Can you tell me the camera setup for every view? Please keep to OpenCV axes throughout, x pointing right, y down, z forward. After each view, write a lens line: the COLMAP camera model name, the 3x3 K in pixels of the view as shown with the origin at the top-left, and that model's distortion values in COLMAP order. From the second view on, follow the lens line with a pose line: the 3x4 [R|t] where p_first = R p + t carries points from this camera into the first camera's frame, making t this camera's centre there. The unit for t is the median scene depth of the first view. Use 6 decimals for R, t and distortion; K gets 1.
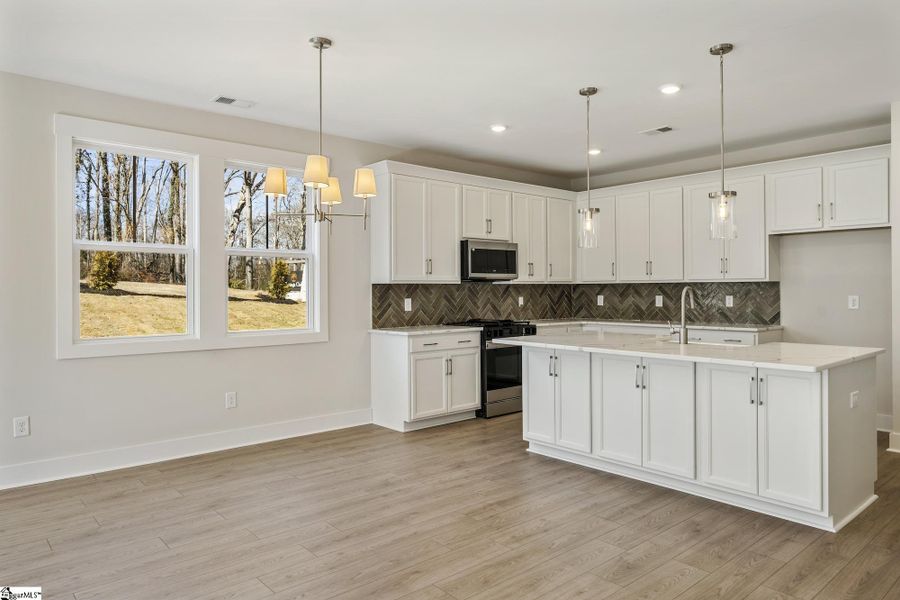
lens RADIAL K [[606.8, 0, 447.2], [0, 606.8, 288.1], [0, 0, 1]] dist [0.019714, -0.010294]
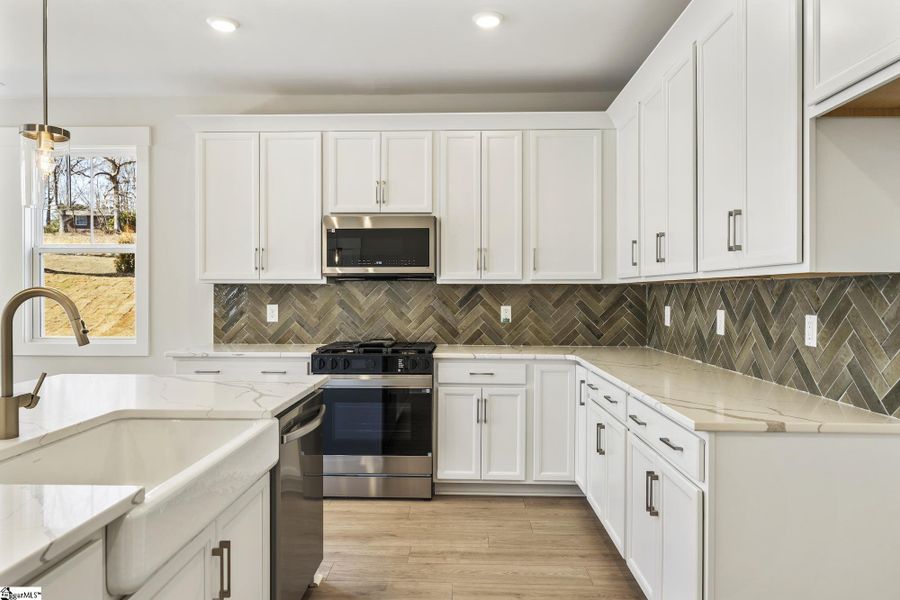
lens RADIAL K [[606.8, 0, 449.2], [0, 606.8, 298.8], [0, 0, 1]] dist [0.019714, -0.010294]
pose [[0.729731, 0.014175, -0.683588, 0.570361], [-0.003723, 0.999853, 0.016759, -0.002412], [0.683725, -0.009685, 0.729676, 0.616638]]
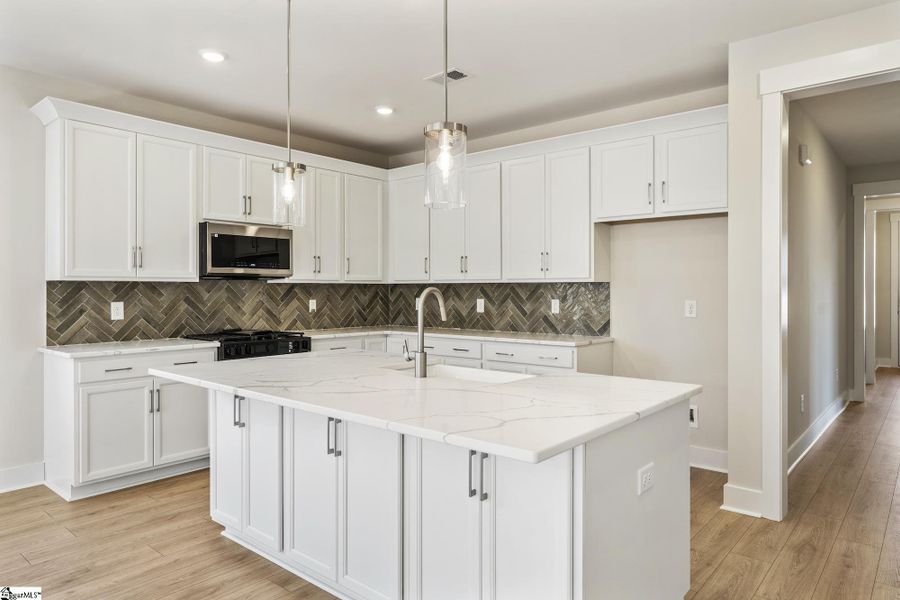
lens RADIAL K [[586.1, 0, 450.4], [0, 586.1, 290.7], [0, 0, 1]] dist [0.007368, 0.002181]
pose [[0.989859, 0.005723, 0.141938, 0.222680], [-0.006350, 0.999972, 0.003965, -0.001355], [-0.141911, -0.004826, 0.989868, 0.259695]]
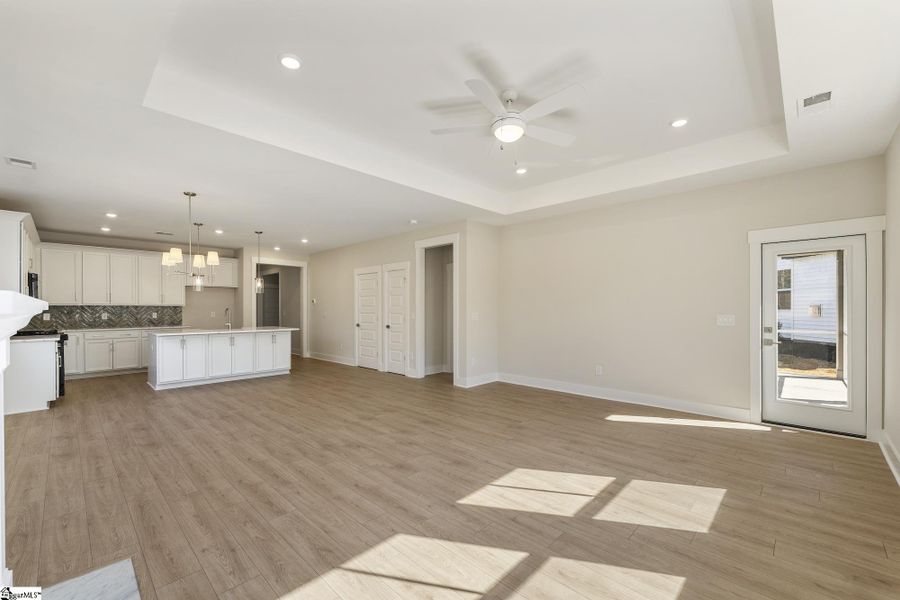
lens RADIAL K [[370.1, 0, 451.1], [0, 370.1, 311.9], [0, 0, 1]] dist [-0.007148, 0.001250]
pose [[-0.087976, -0.004192, 0.996114, -0.897306], [-0.000439, 0.999991, 0.004170, 0.004691], [-0.996122, -0.000070, -0.087978, 0.112224]]
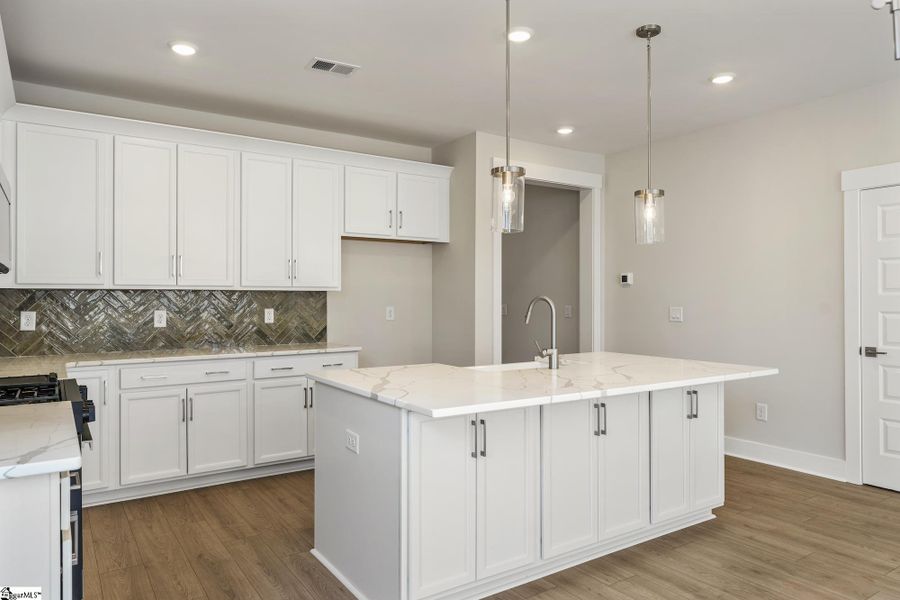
lens RADIAL K [[606.8, 0, 451.6], [0, 606.8, 291.7], [0, 0, 1]] dist [0.019714, -0.010294]
pose [[0.118658, 0.018637, 0.992760, -0.278999], [-0.002027, 0.999826, -0.018528, 0.005093], [-0.992933, 0.000186, 0.118676, 0.703080]]
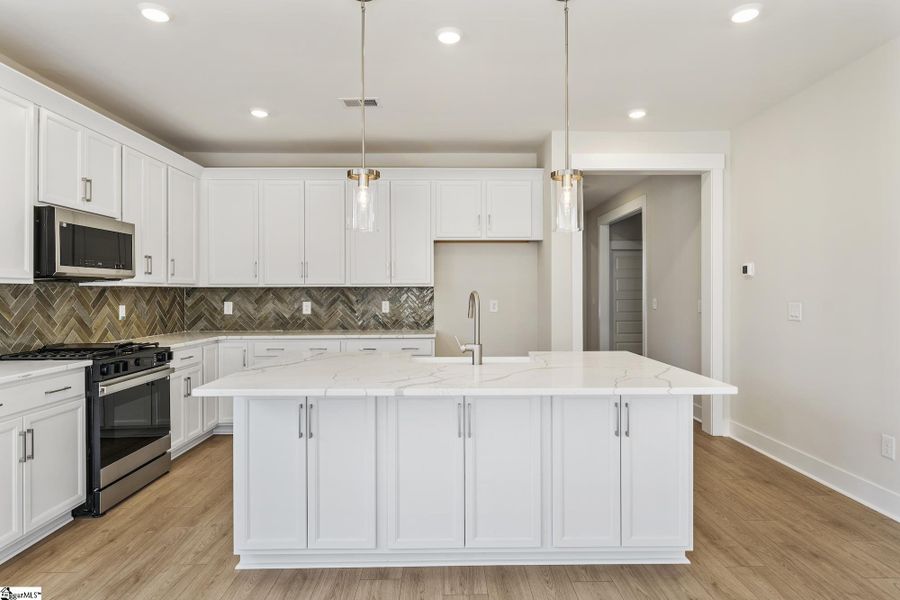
lens RADIAL K [[506.1, 0, 454.9], [0, 506.1, 292.4], [0, 0, 1]] dist [0.008203, -0.001924]
pose [[0.643108, 0.004459, 0.765763, -0.086616], [-0.002768, 0.999990, -0.003498, 0.001212], [-0.765771, 0.000130, 0.643113, 0.408645]]
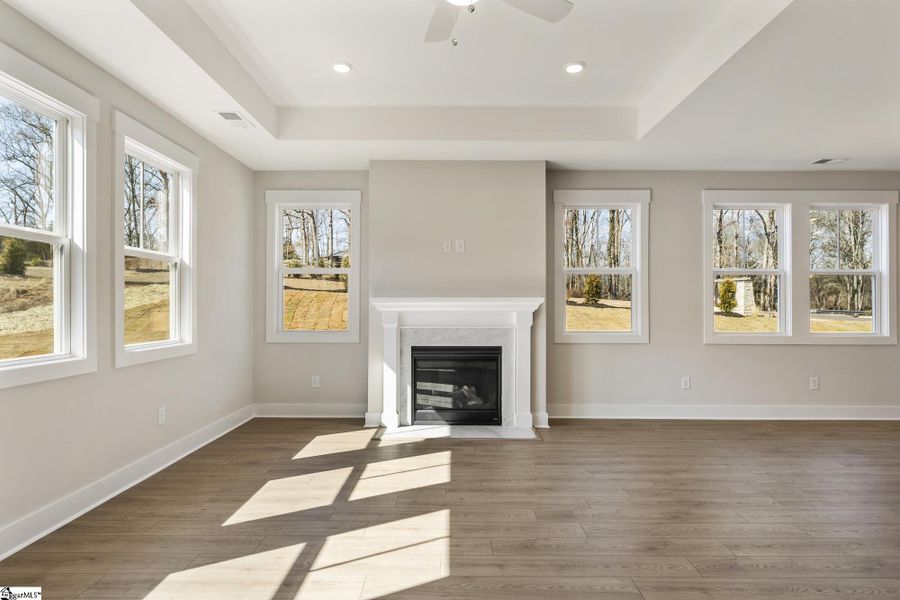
lens RADIAL K [[506.1, 0, 450.5], [0, 506.1, 304.6], [0, 0, 1]] dist [0.008203, -0.001924]
pose [[0.747948, 0.004045, -0.663745, -0.174342], [-0.002671, 0.999992, 0.003084, 0.007324], [0.663752, -0.000534, 0.747953, -0.297389]]
